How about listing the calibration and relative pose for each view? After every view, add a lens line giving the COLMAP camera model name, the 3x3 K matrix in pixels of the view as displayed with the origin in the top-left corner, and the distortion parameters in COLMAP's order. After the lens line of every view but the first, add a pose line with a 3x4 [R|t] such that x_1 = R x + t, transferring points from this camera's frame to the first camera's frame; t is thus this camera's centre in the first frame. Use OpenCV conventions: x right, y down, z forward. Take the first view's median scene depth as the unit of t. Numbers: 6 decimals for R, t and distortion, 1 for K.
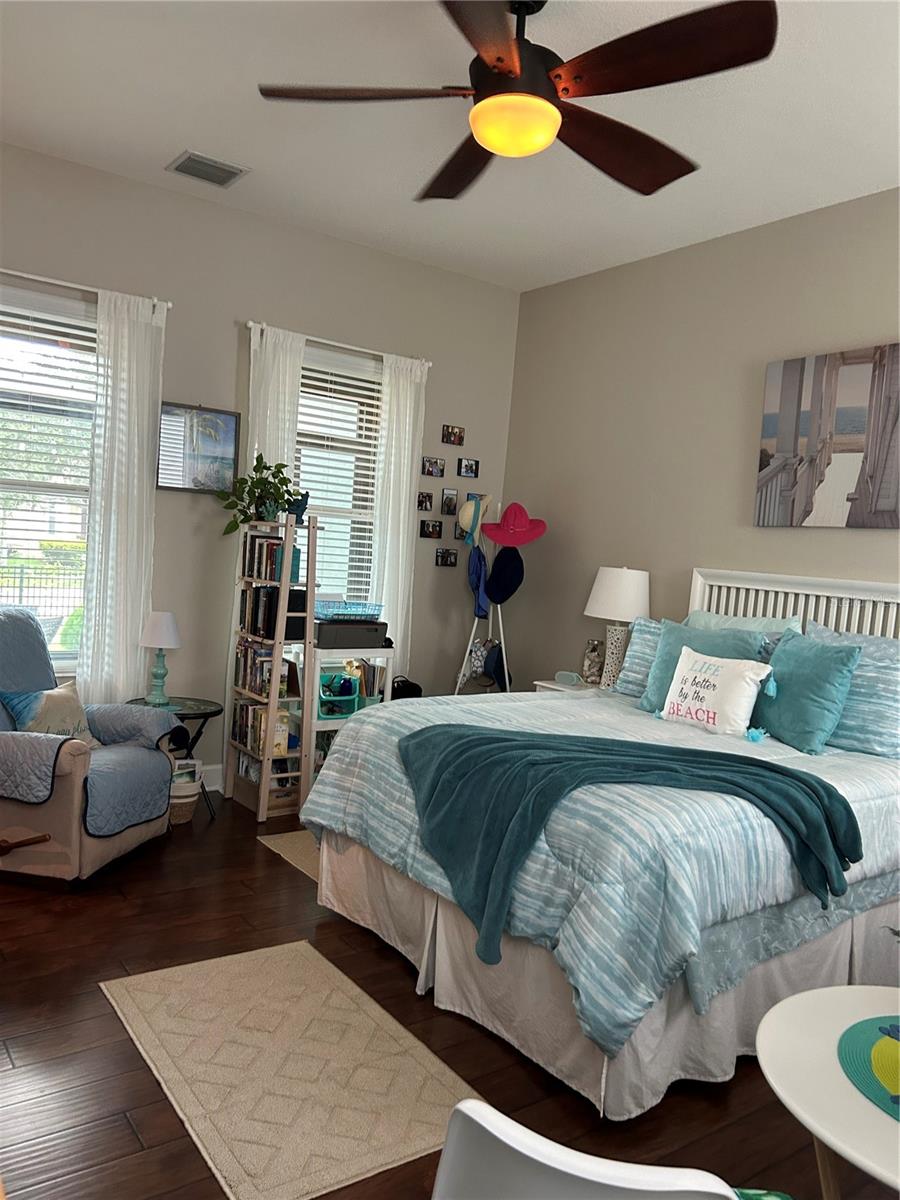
lens RADIAL K [[900.9, 0, 445.5], [0, 900.9, 592.9], [0, 0, 1]] dist [0.038473, -0.042089]
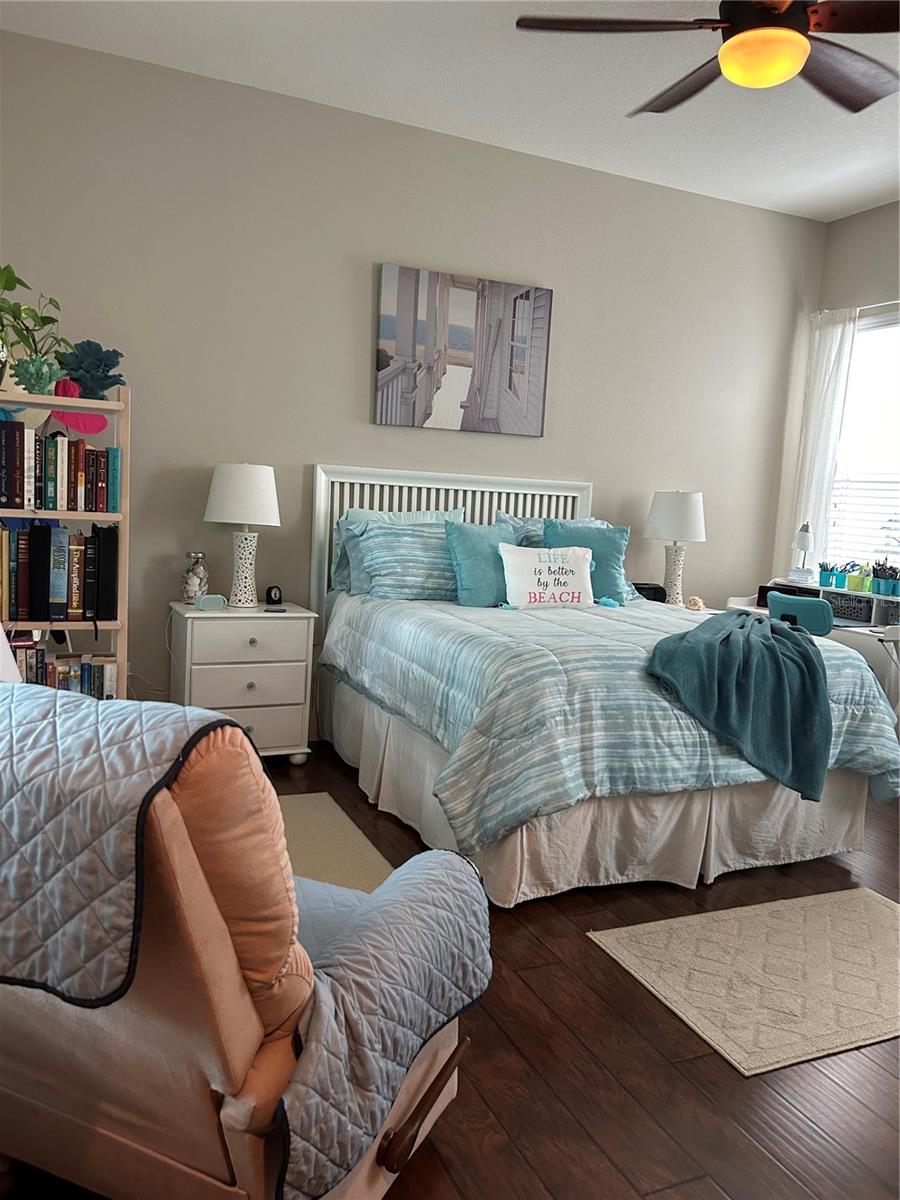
lens RADIAL K [[900.9, 0, 444.5], [0, 900.9, 608.6], [0, 0, 1]] dist [0.038473, -0.042089]
pose [[0.198970, -0.179939, 0.963345, -0.737633], [0.012007, 0.983373, 0.181201, -0.055589], [-0.979932, -0.024487, 0.197822, 0.759854]]
